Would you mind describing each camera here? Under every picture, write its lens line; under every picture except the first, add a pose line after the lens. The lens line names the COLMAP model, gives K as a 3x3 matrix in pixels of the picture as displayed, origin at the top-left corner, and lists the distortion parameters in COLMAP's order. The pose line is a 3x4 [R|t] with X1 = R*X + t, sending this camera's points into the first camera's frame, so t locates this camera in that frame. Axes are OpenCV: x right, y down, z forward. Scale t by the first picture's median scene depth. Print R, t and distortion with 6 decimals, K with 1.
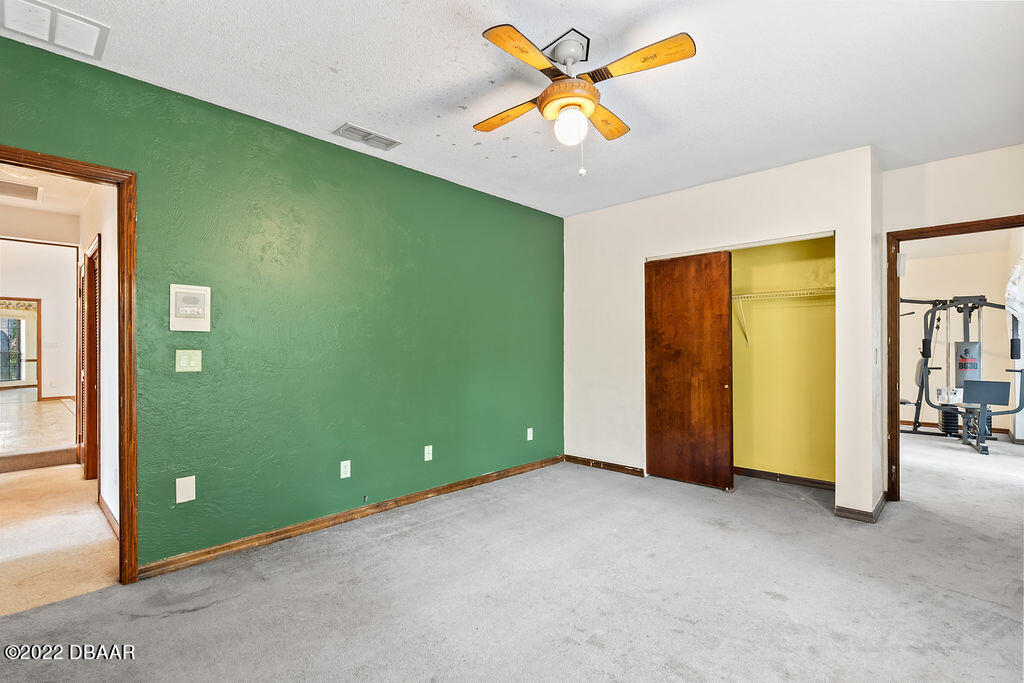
lens RADIAL K [[473.6, 0, 514.4], [0, 473.6, 344.3], [0, 0, 1]] dist [-0.005966, 0.000874]
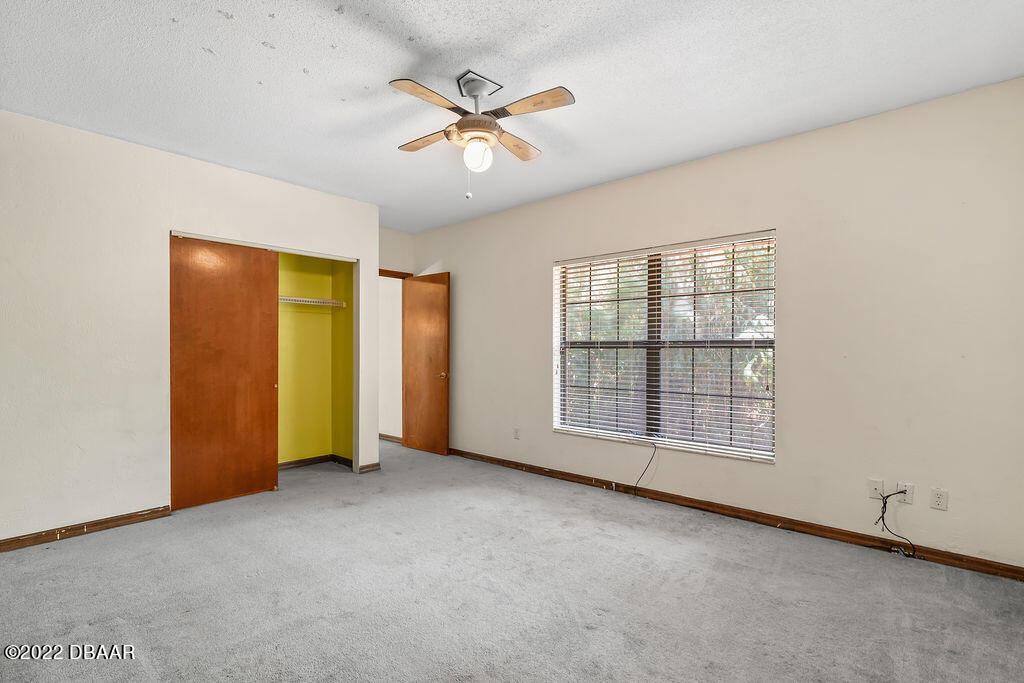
lens RADIAL K [[473.6, 0, 514.8], [0, 473.6, 345.8], [0, 0, 1]] dist [-0.005966, 0.000874]
pose [[-0.028309, 0.006060, 0.999581, -0.557294], [-0.007357, 0.999953, -0.006270, 0.006676], [-0.999572, -0.007531, -0.028263, 0.506587]]
